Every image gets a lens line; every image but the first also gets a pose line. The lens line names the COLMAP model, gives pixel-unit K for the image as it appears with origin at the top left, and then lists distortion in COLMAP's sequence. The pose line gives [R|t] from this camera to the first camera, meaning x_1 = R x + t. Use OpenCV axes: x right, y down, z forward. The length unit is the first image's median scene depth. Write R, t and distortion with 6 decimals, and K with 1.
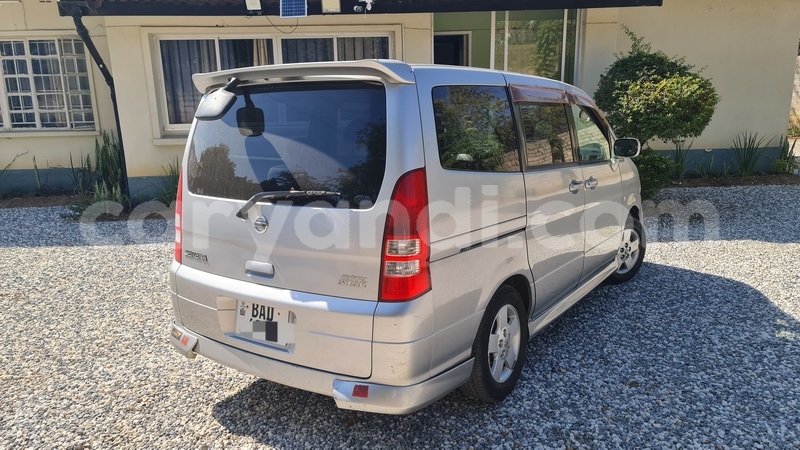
lens RADIAL K [[592.4, 0, 399.7], [0, 592.4, 225.8], [0, 0, 1]] dist [0.049757, -0.021131]
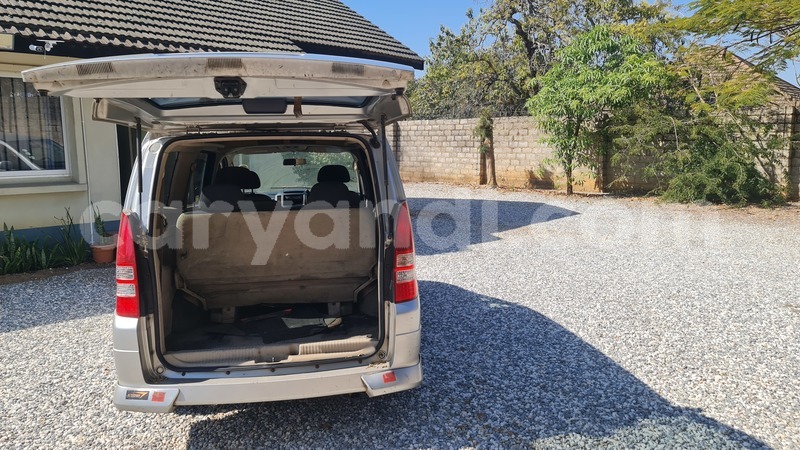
lens RADIAL K [[592.4, 0, 394.4], [0, 592.4, 224.1], [0, 0, 1]] dist [0.049757, -0.021131]
pose [[0.749930, -0.069805, 0.657824, -0.641247], [0.126947, 0.991121, -0.039548, 0.002960], [-0.649222, 0.113167, 0.752133, 0.000632]]
